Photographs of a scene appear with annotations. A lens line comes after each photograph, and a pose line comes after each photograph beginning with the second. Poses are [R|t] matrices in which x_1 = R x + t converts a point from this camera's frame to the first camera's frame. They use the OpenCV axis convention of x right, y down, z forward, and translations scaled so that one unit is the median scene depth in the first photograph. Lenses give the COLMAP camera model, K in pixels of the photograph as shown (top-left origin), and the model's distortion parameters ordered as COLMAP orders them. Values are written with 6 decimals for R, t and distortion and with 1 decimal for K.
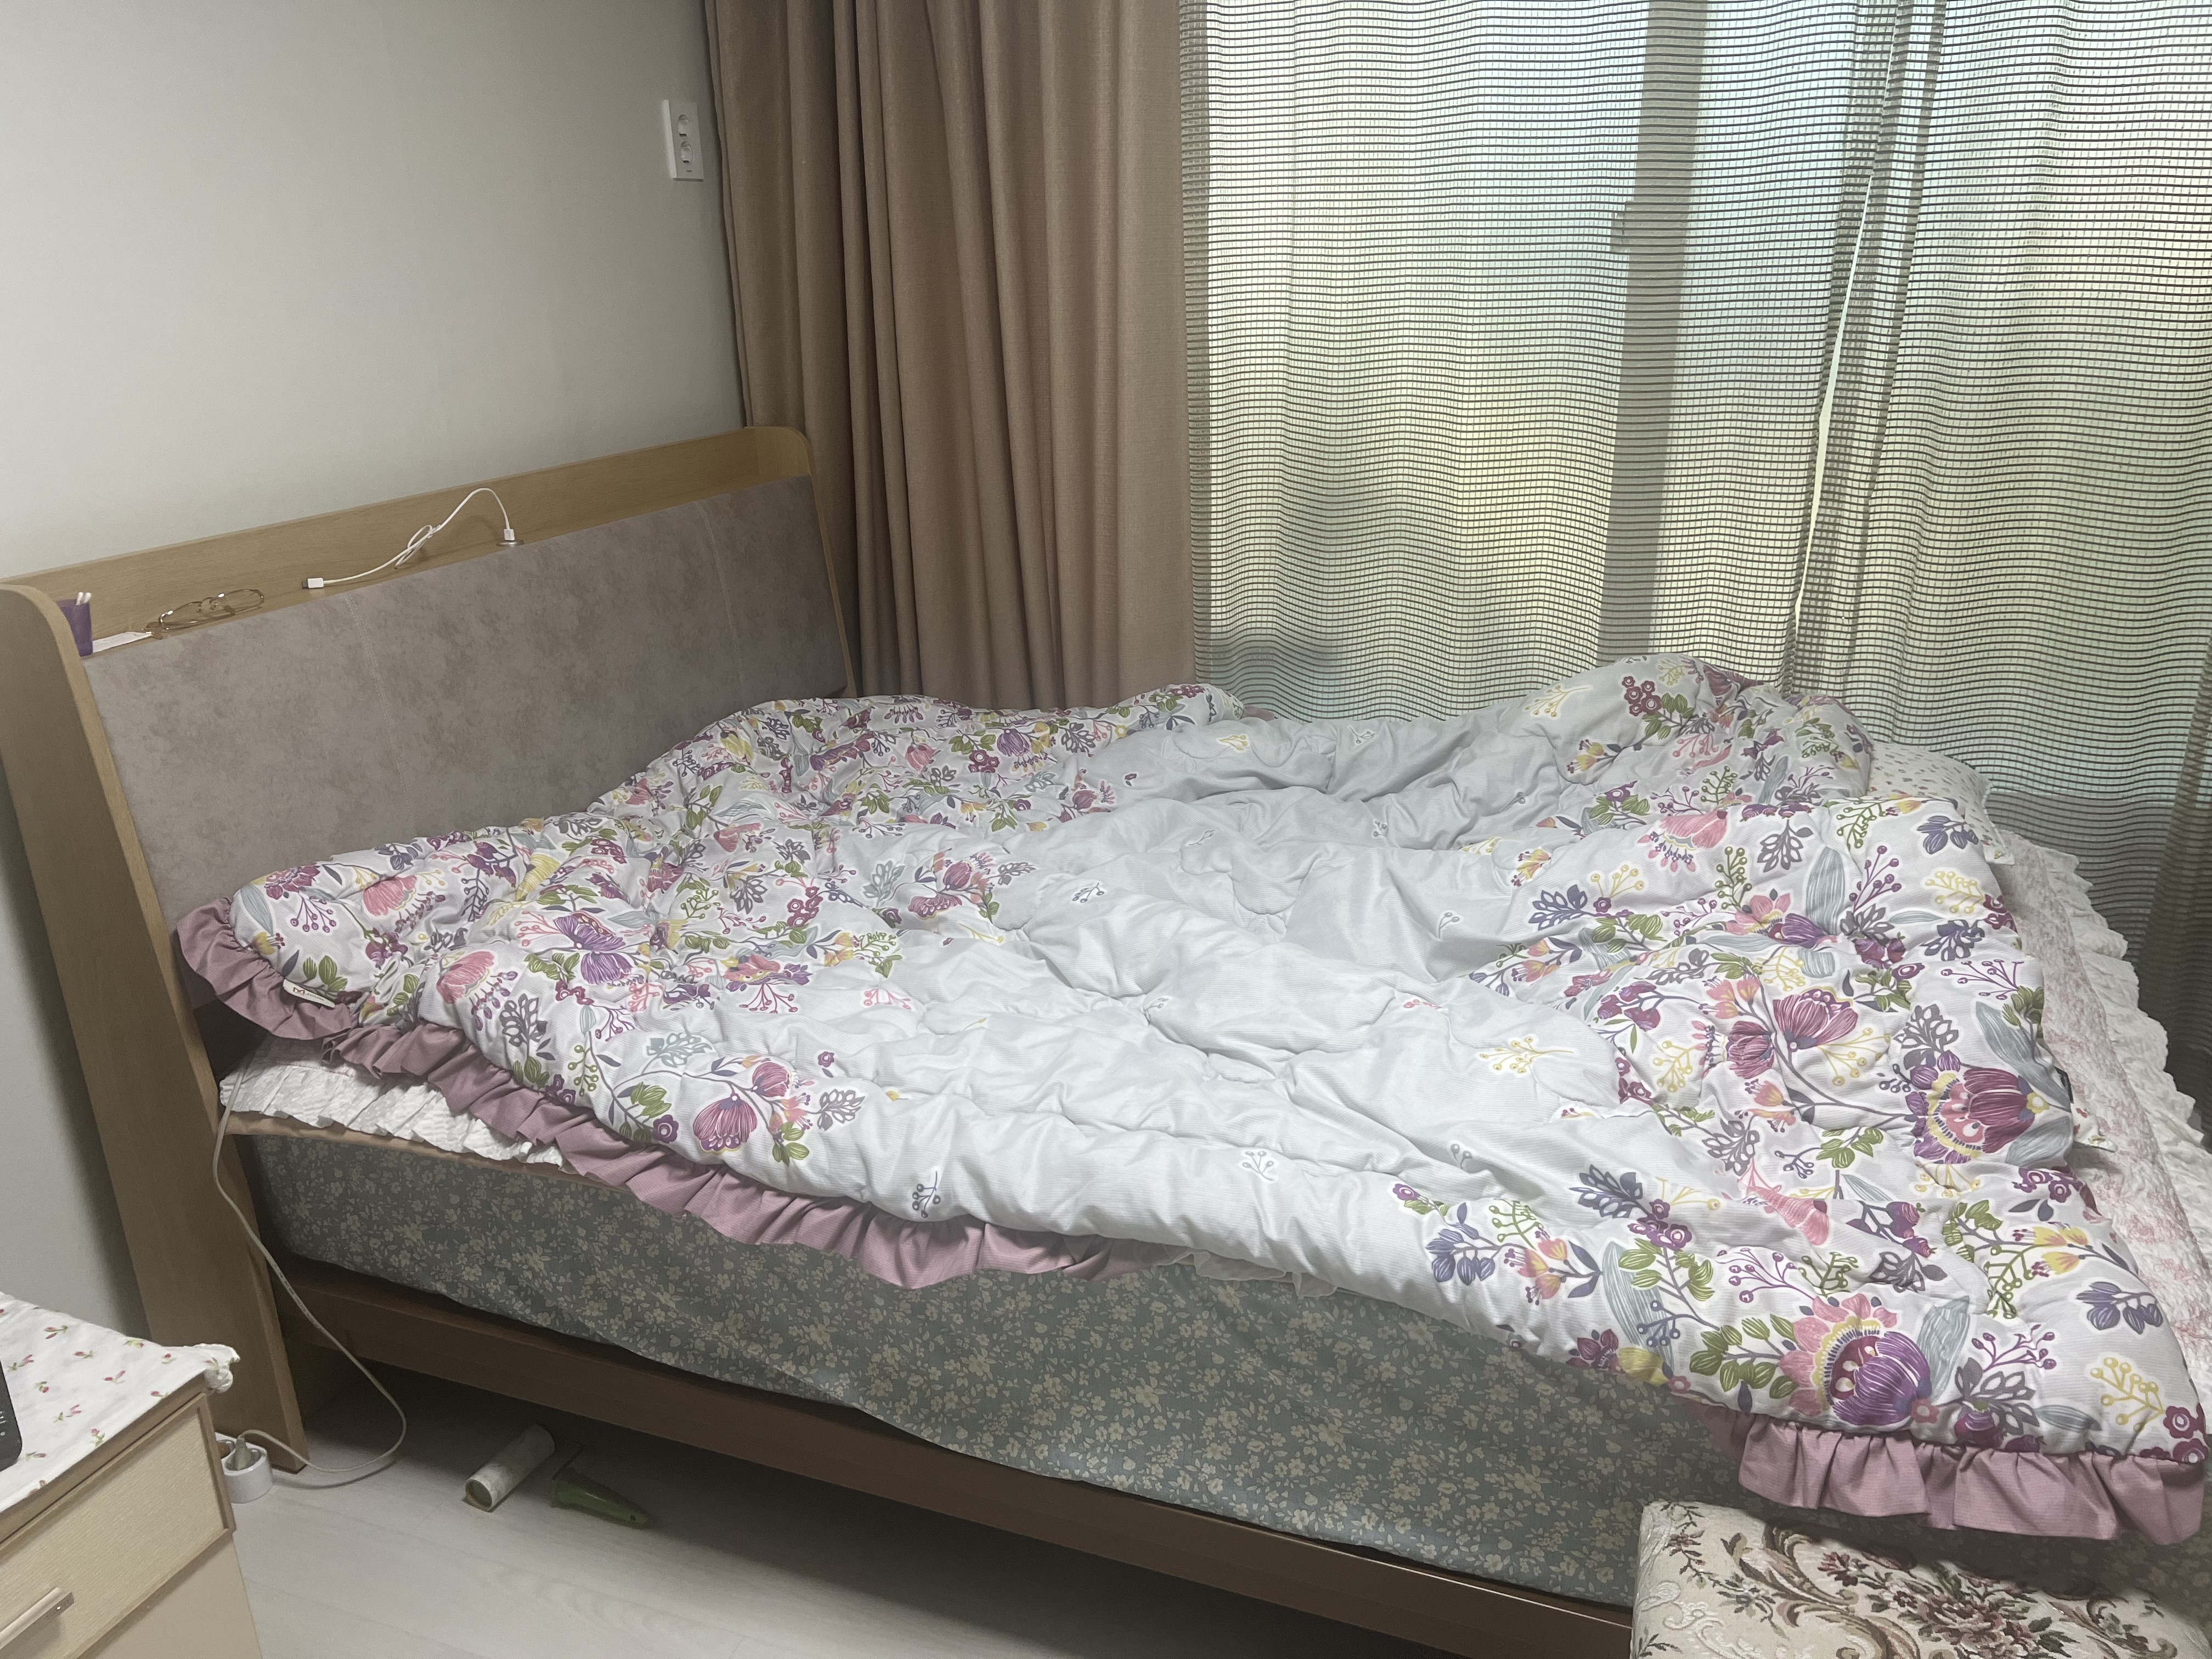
lens RADIAL K [[1597.7, 0, 1106.0], [0, 1597.7, 829.5], [0, 0, 1]] dist [0.000334, -0.002839]
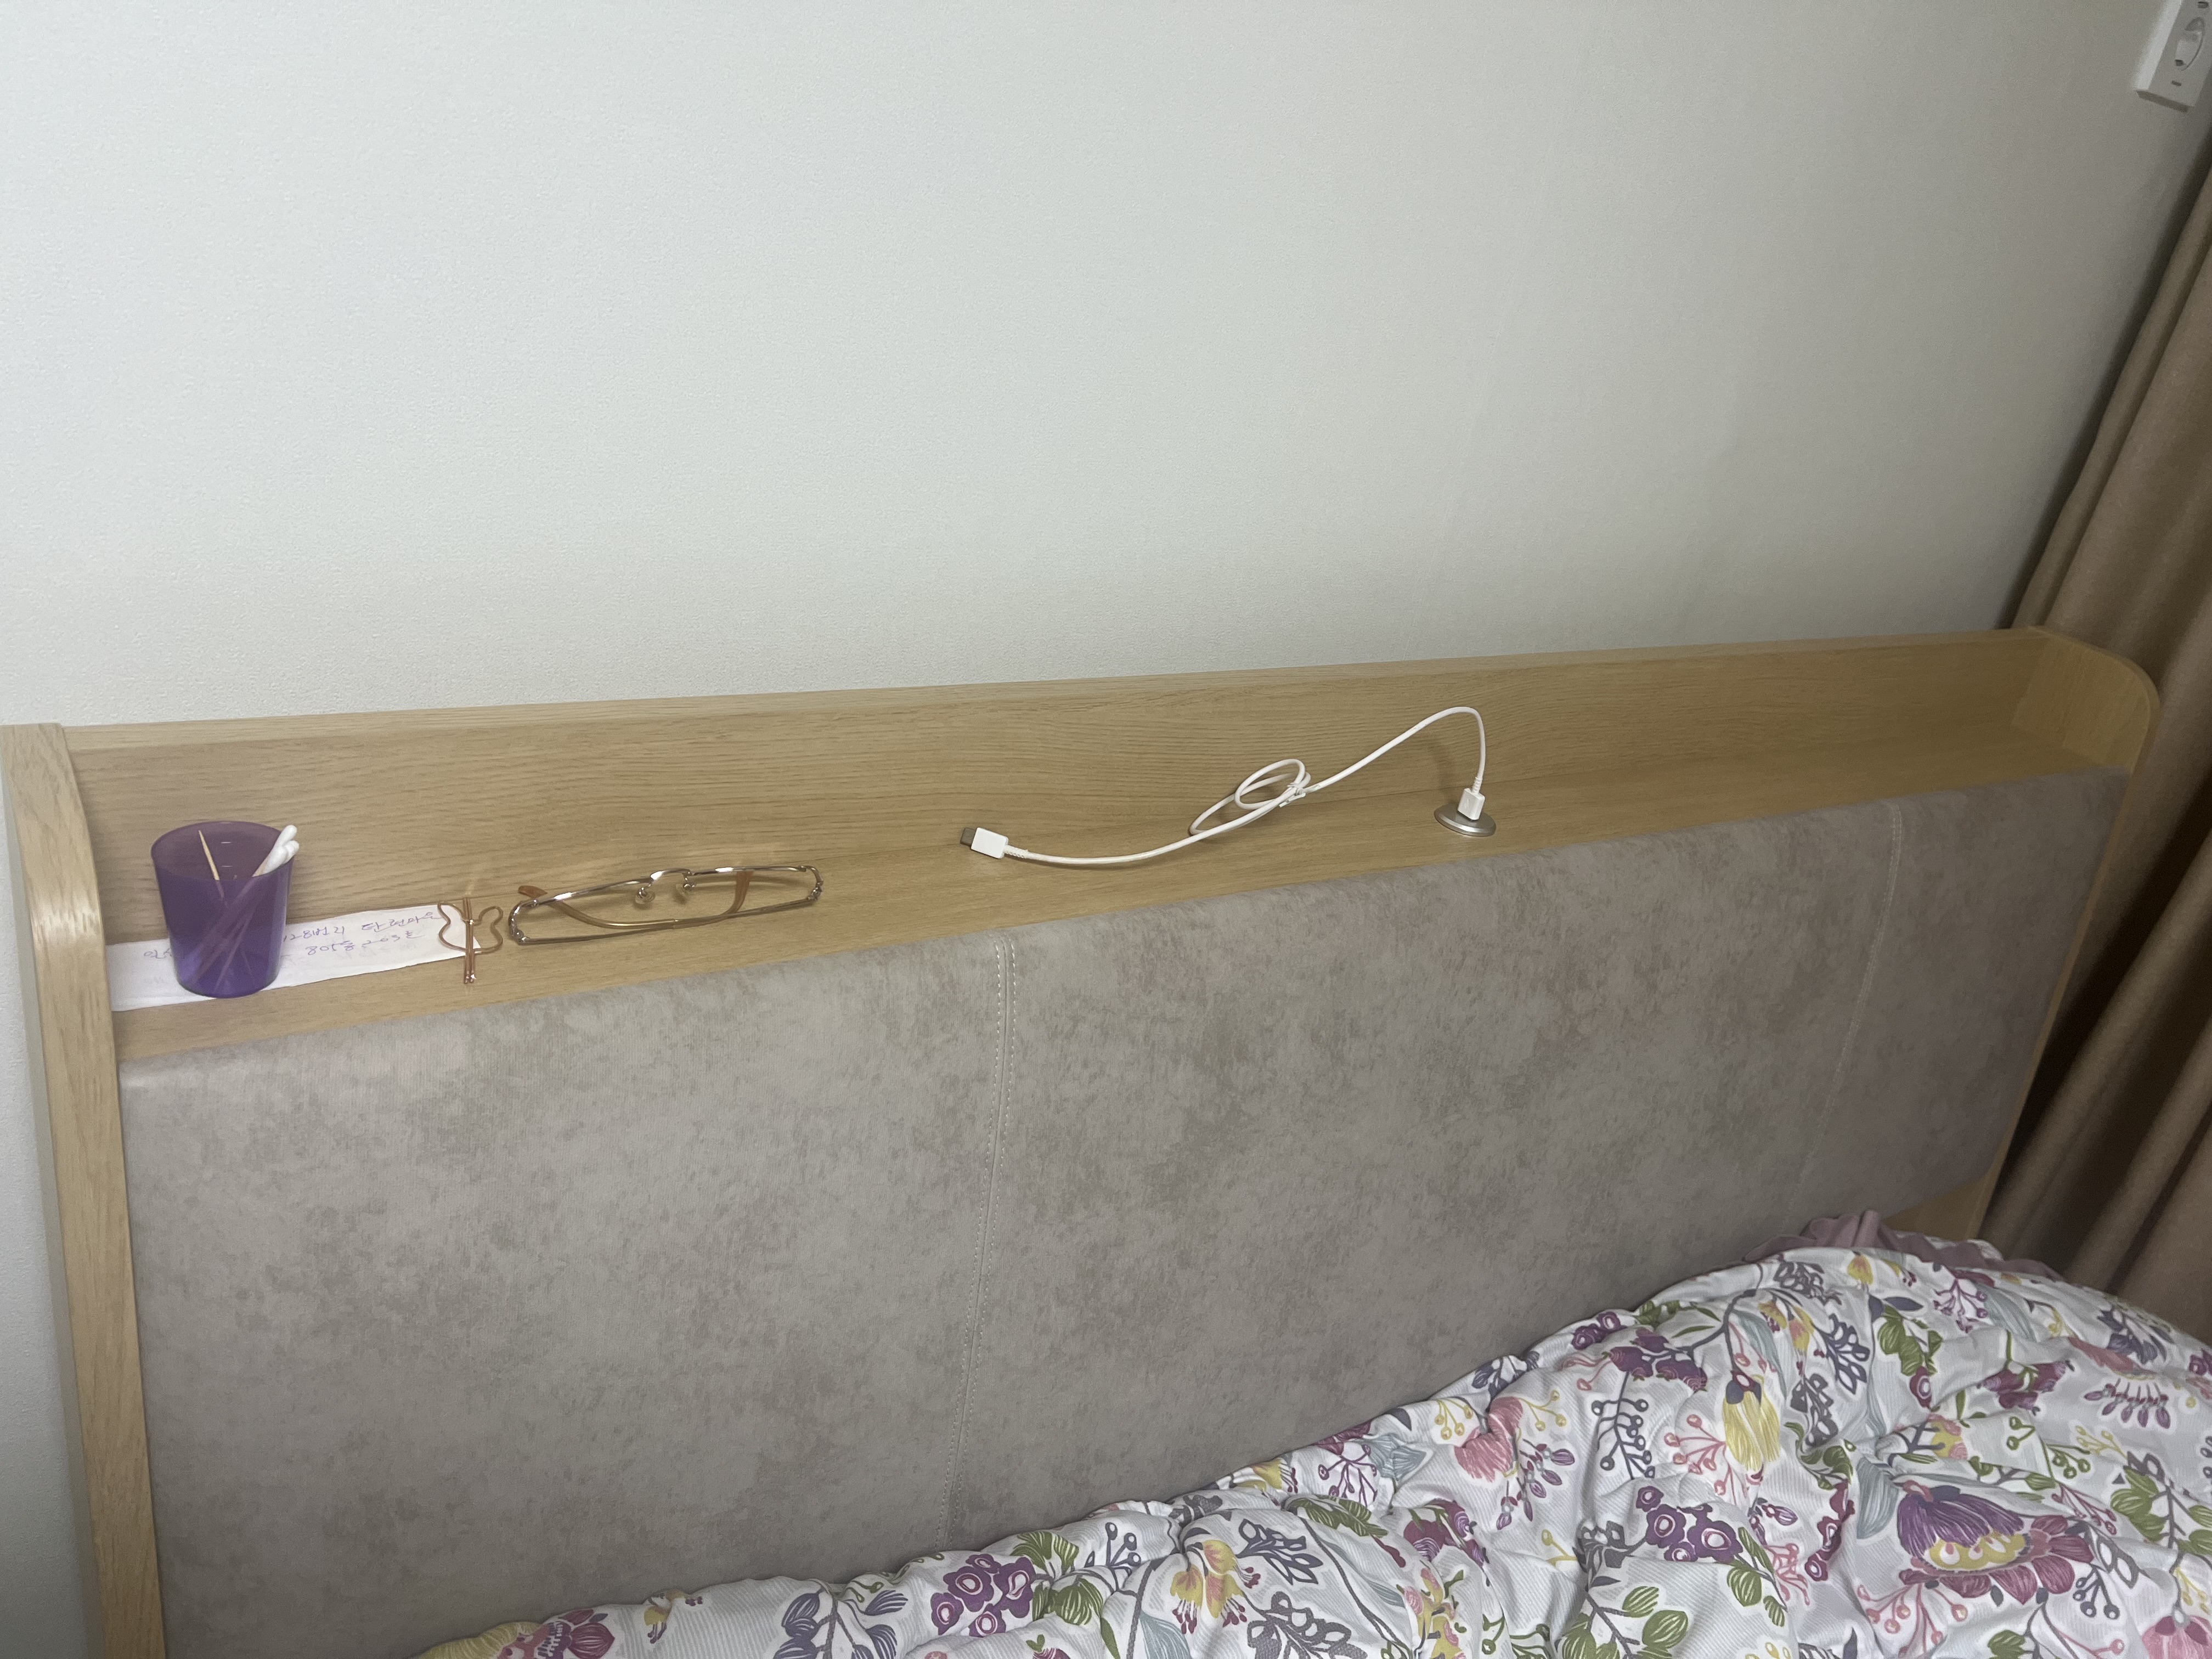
lens RADIAL K [[1597.7, 0, 1106.0], [0, 1597.7, 829.5], [0, 0, 1]] dist [0.000334, -0.002839]
pose [[0.784611, 0.406830, -0.467840, -0.246707], [-0.388613, 0.910676, 0.140176, -0.200372], [0.483078, 0.071825, 0.872626, 0.577311]]
